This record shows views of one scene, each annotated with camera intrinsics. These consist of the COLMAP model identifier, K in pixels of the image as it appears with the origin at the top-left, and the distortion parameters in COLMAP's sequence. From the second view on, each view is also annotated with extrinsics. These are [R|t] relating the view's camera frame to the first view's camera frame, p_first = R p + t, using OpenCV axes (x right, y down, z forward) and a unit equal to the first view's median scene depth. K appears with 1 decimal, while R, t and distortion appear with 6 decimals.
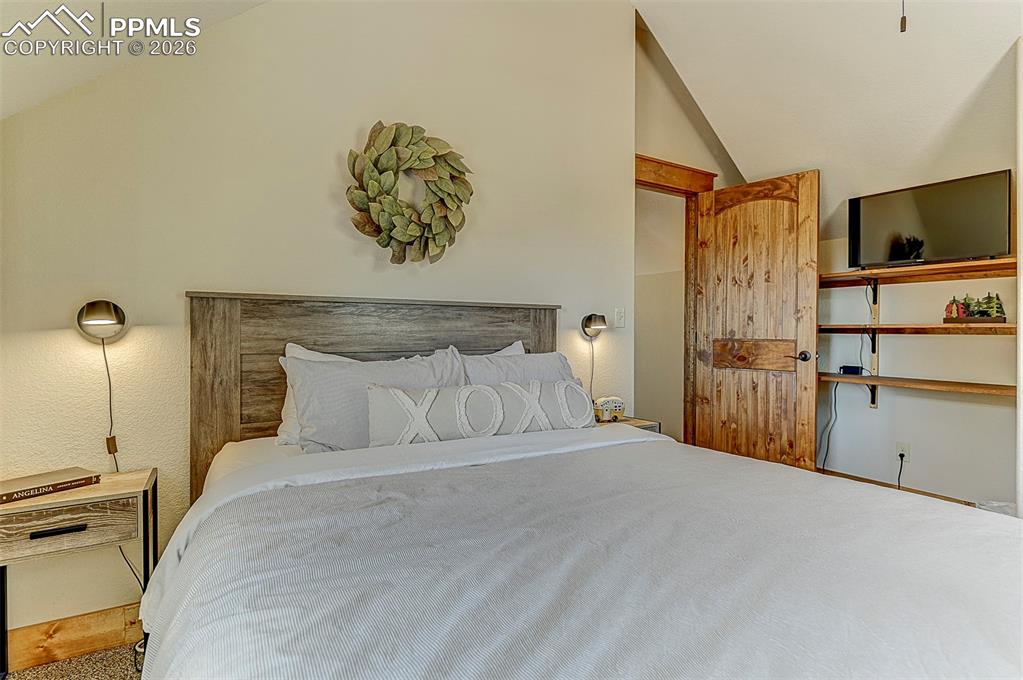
lens RADIAL K [[503.0, 0, 513.4], [0, 503.0, 332.9], [0, 0, 1]] dist [-0.003216, -0.003763]
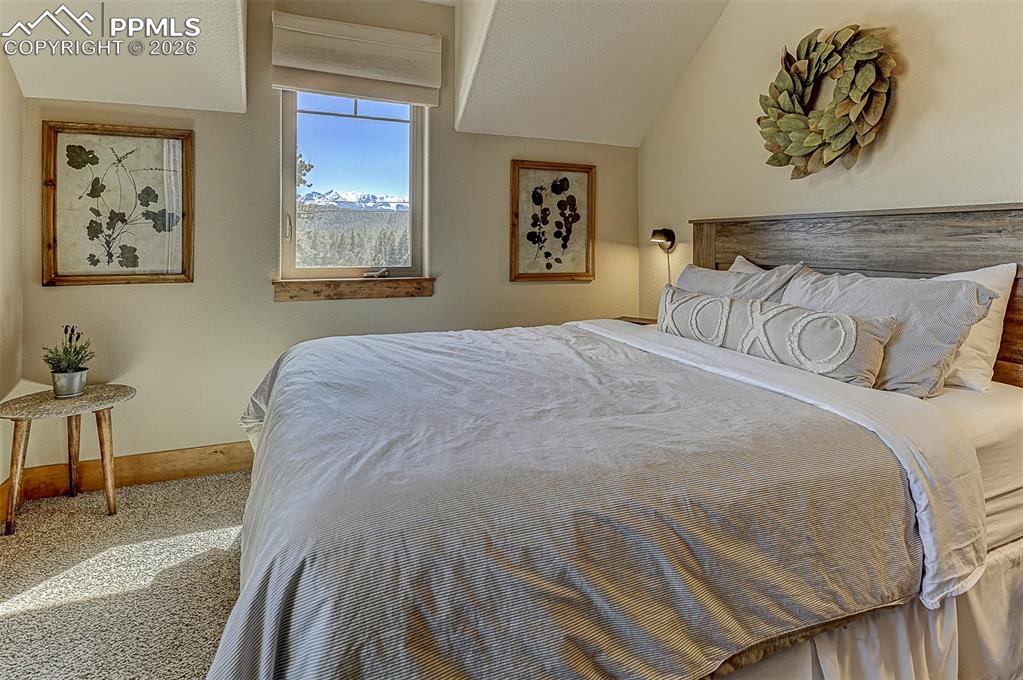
lens RADIAL K [[503.0, 0, 515.4], [0, 503.0, 245.3], [0, 0, 1]] dist [-0.003216, -0.003763]
pose [[-0.148720, -0.002400, -0.988876, 0.787103], [-0.015748, 0.999876, -0.000059, 0.003676], [0.988754, 0.015564, -0.148740, 0.555194]]
